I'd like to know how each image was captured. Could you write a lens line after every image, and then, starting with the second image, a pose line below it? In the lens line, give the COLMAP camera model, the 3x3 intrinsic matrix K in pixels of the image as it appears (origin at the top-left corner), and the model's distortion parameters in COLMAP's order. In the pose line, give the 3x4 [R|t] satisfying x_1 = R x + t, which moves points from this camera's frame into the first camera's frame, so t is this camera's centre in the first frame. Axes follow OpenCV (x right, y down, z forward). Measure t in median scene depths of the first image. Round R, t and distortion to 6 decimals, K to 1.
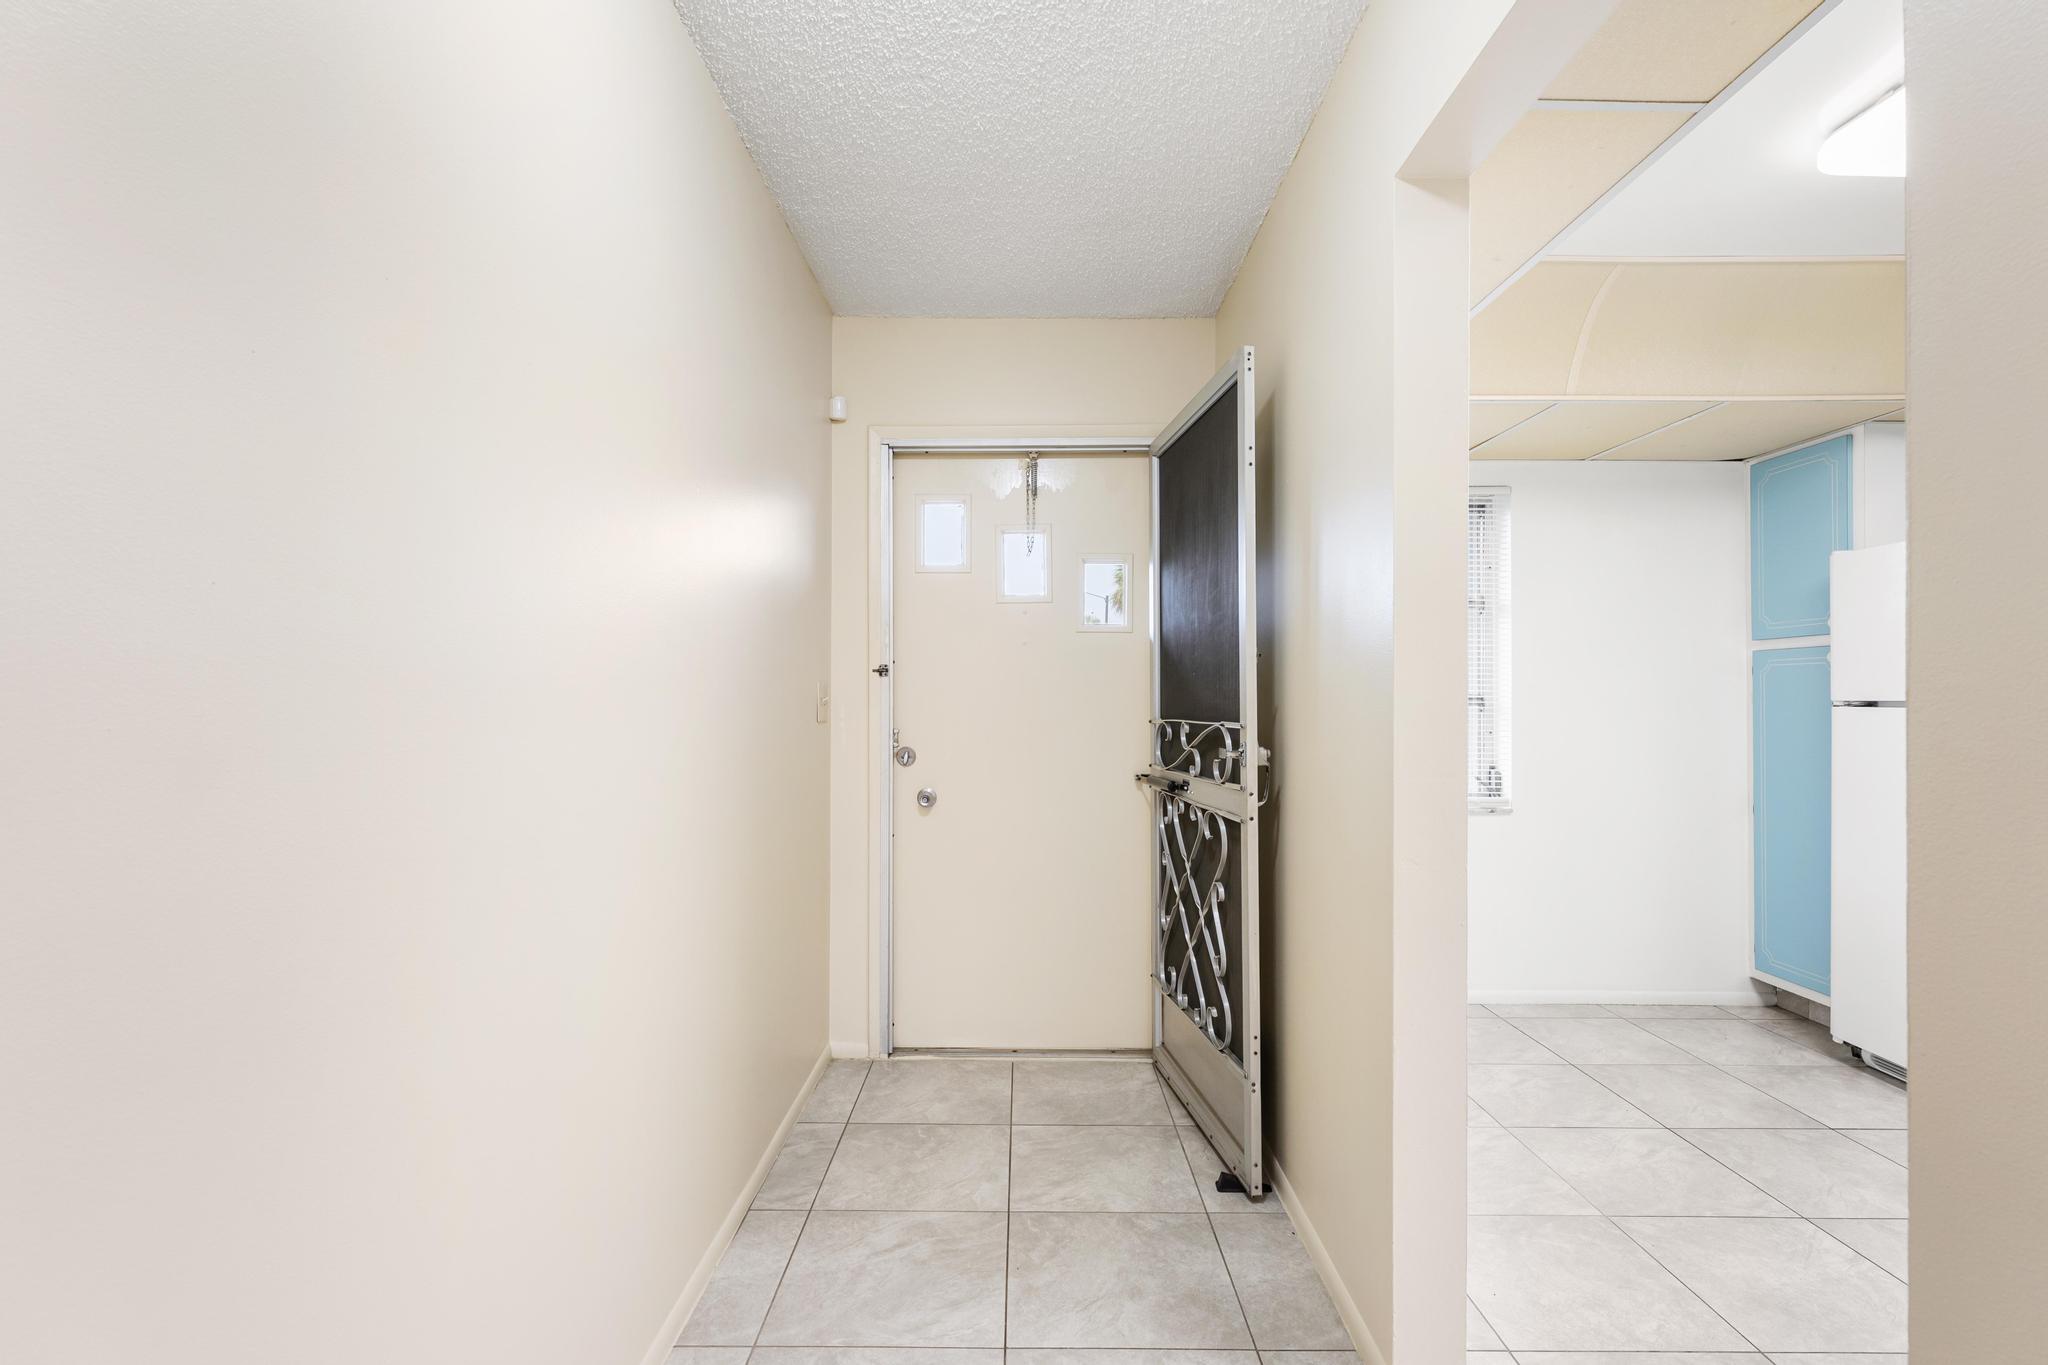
lens RADIAL K [[935.6, 0, 1005.2], [0, 935.6, 695.6], [0, 0, 1]] dist [-0.002659, -0.000080]
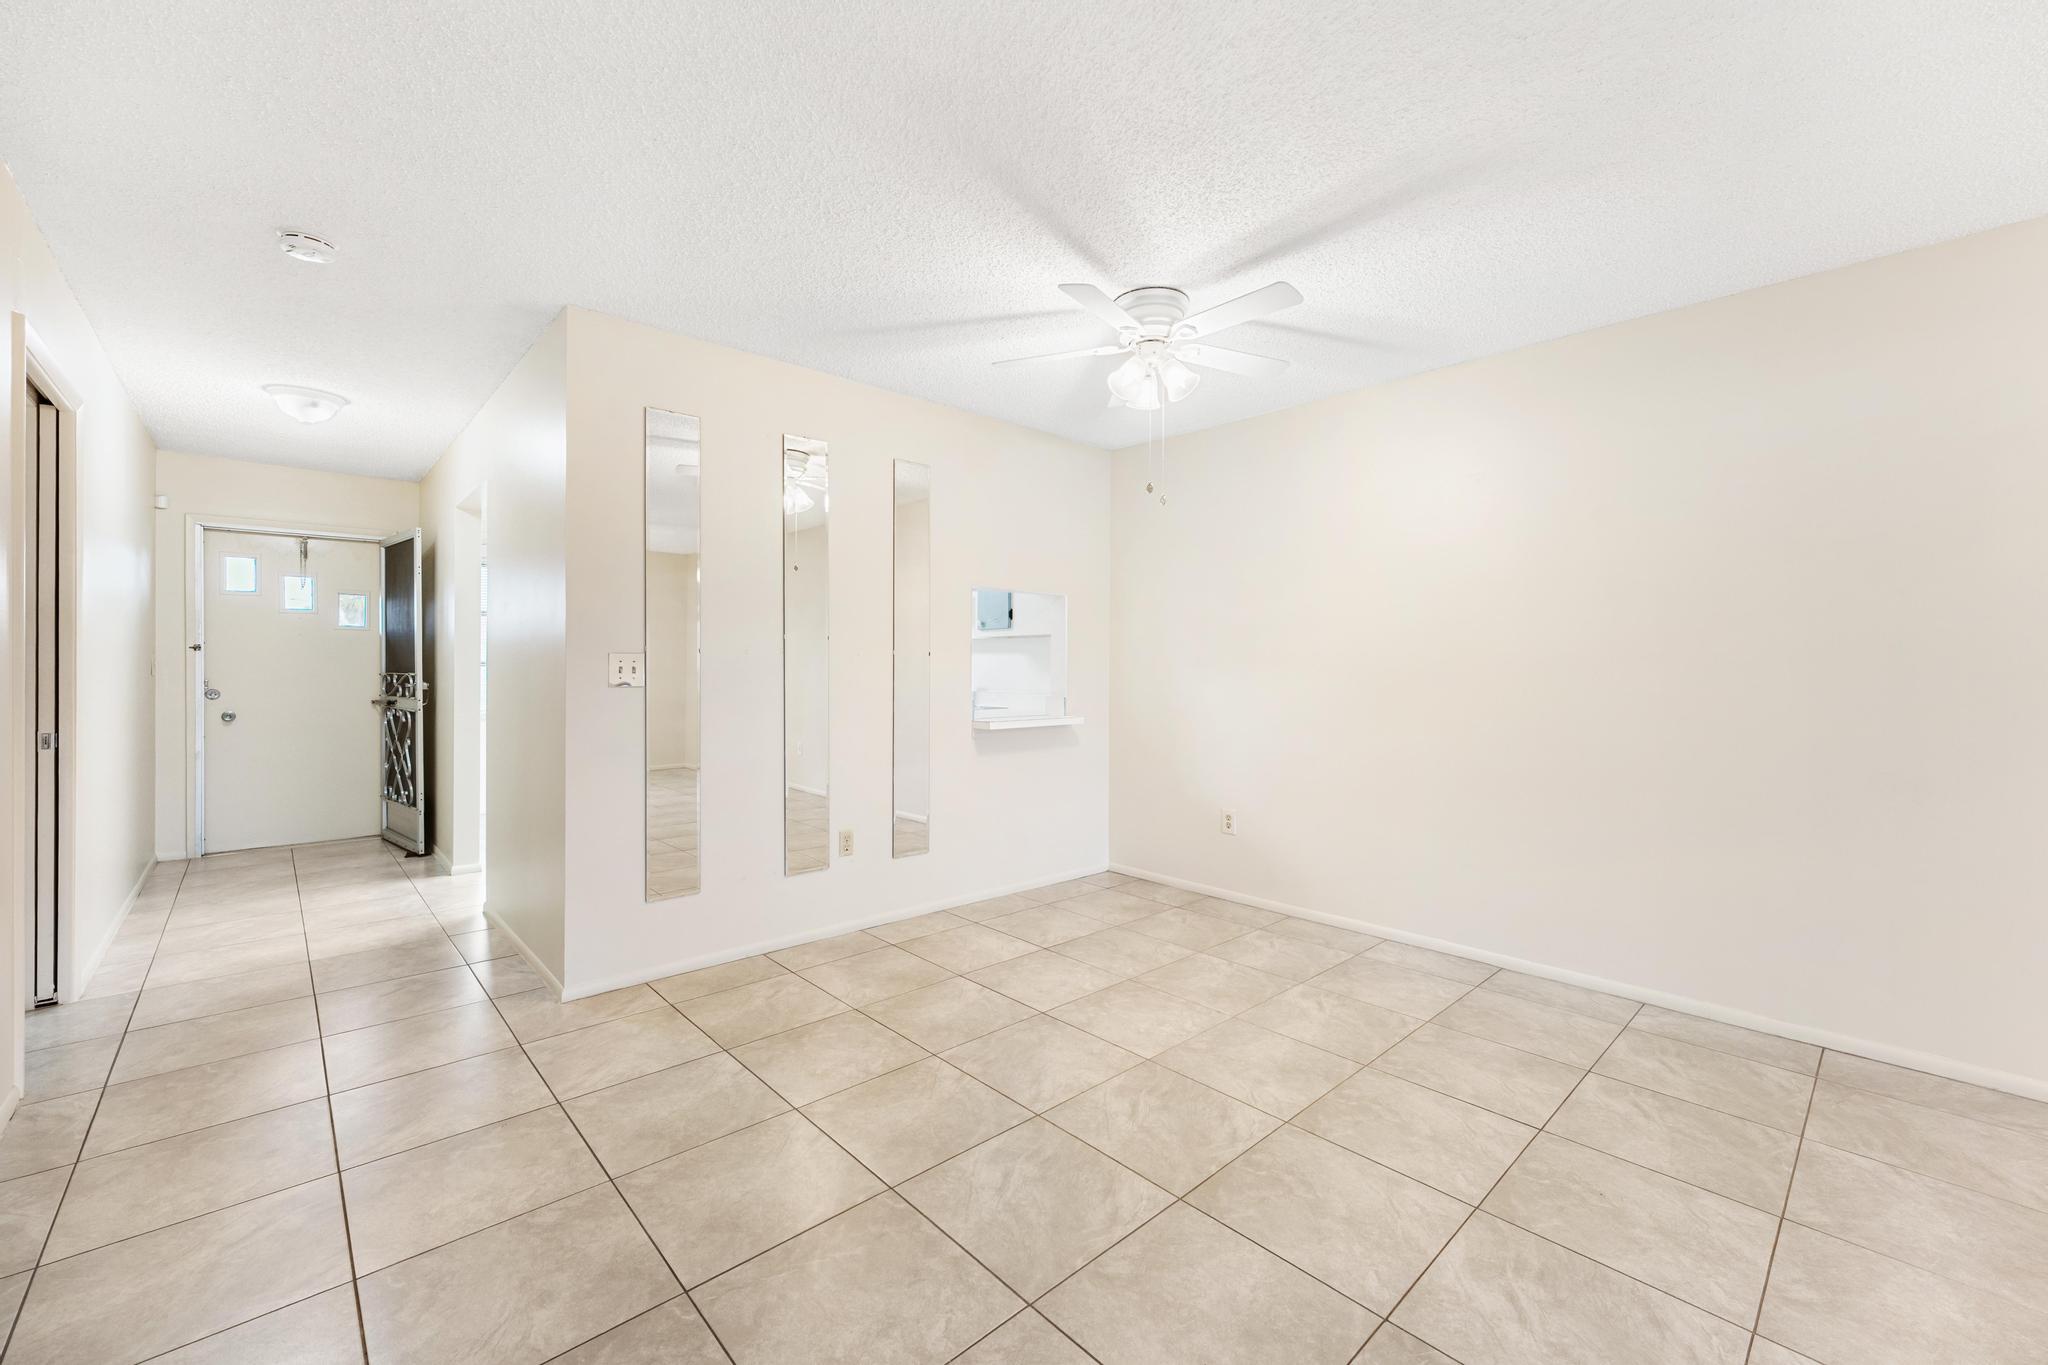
lens RADIAL K [[818.5, 0, 1019.3], [0, 818.5, 666.5], [0, 0, 1]] dist [-0.001607, -0.000153]
pose [[0.724248, -0.001701, 0.689537, -0.074594], [-0.003907, 0.999971, 0.006570, -0.007543], [-0.689529, -0.007452, 0.724220, -1.424052]]
